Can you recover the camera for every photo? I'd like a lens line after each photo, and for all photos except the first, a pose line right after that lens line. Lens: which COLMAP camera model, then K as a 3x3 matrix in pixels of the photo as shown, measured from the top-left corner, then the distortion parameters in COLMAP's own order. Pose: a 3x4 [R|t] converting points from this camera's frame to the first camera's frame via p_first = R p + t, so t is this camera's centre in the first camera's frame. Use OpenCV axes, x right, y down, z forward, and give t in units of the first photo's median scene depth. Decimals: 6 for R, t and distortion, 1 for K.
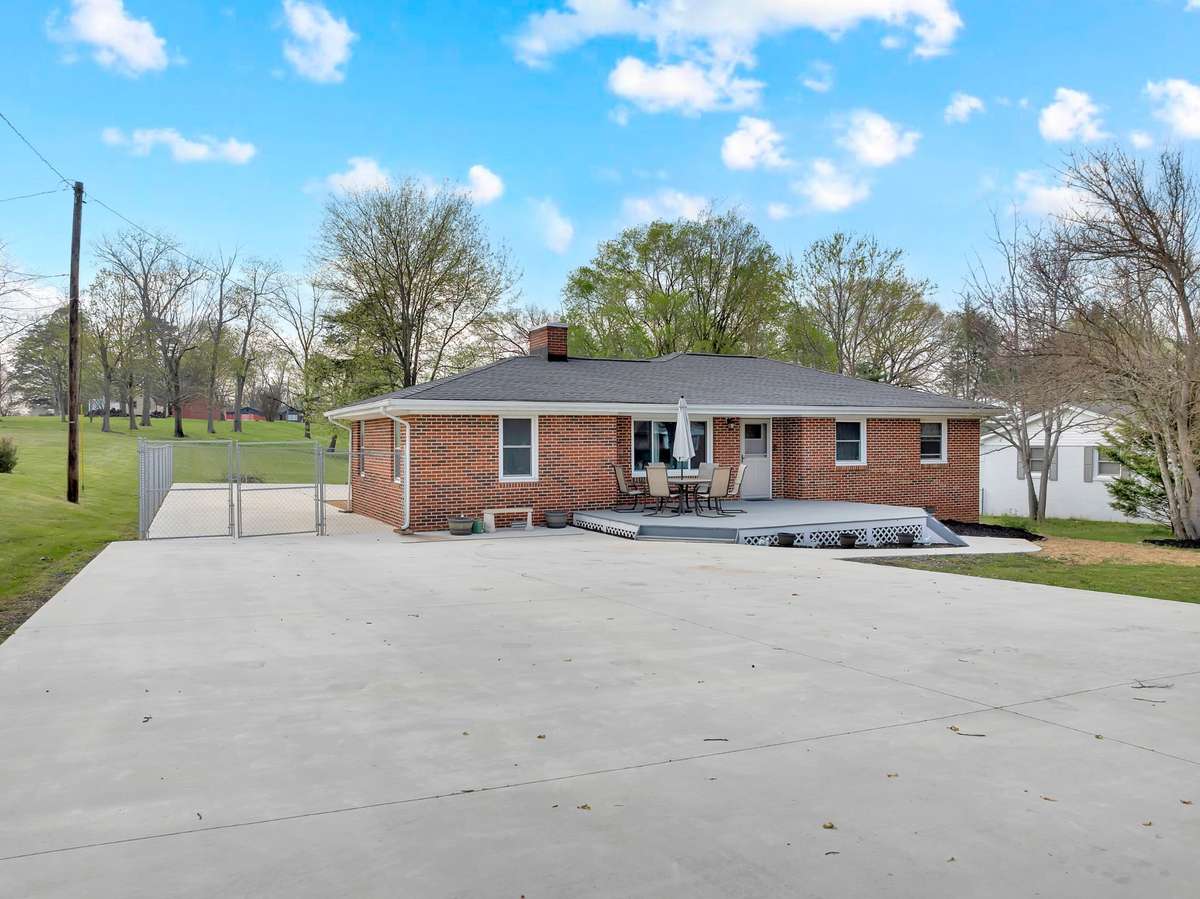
lens RADIAL K [[863.7, 0, 600.0], [0, 863.7, 449.5], [0, 0, 1]] dist [-0.036490, -0.000084]
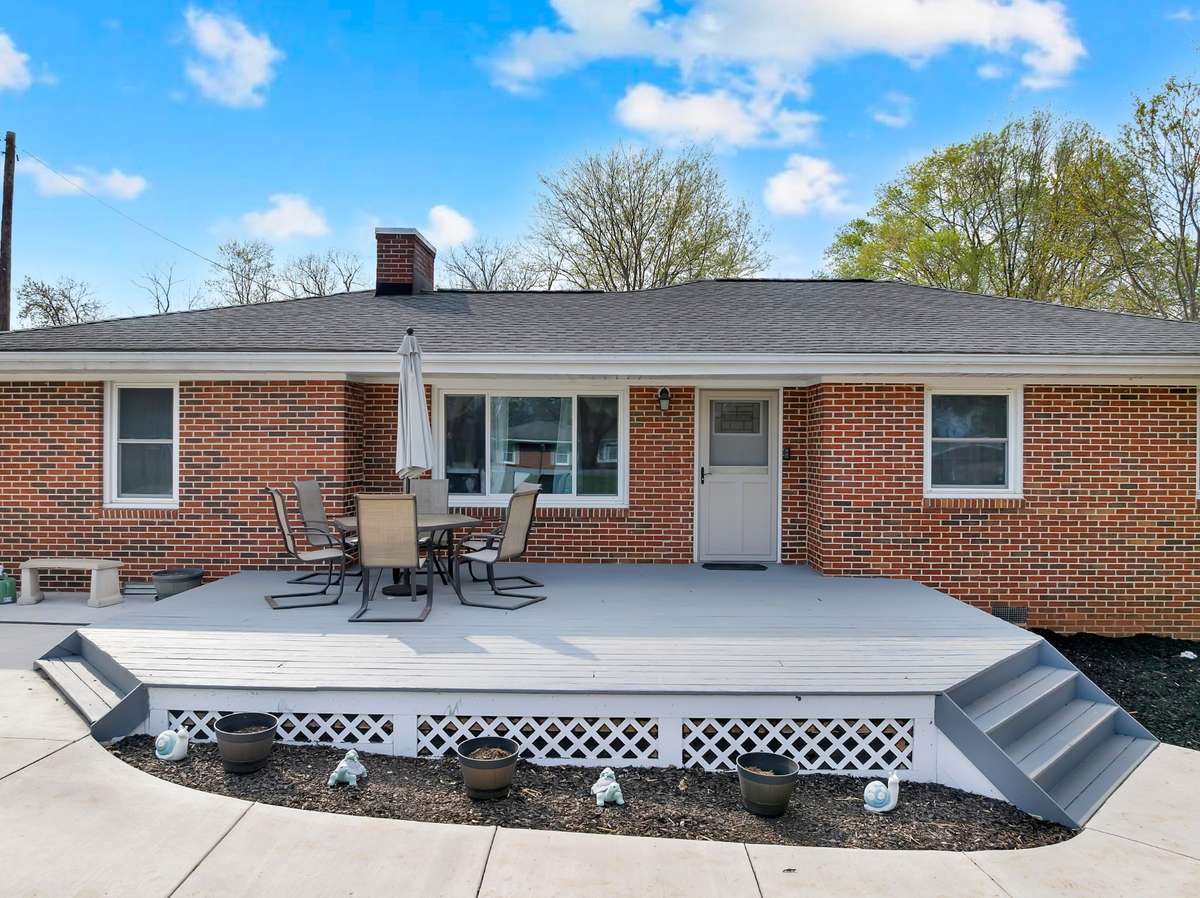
lens RADIAL K [[863.7, 0, 600.0], [0, 863.7, 449.0], [0, 0, 1]] dist [-0.036490, -0.000084]
pose [[0.886931, 0.011500, -0.461759, 0.337899], [-0.016052, 0.999854, -0.005931, -0.000058], [0.461623, 0.012673, 0.886985, 0.567888]]
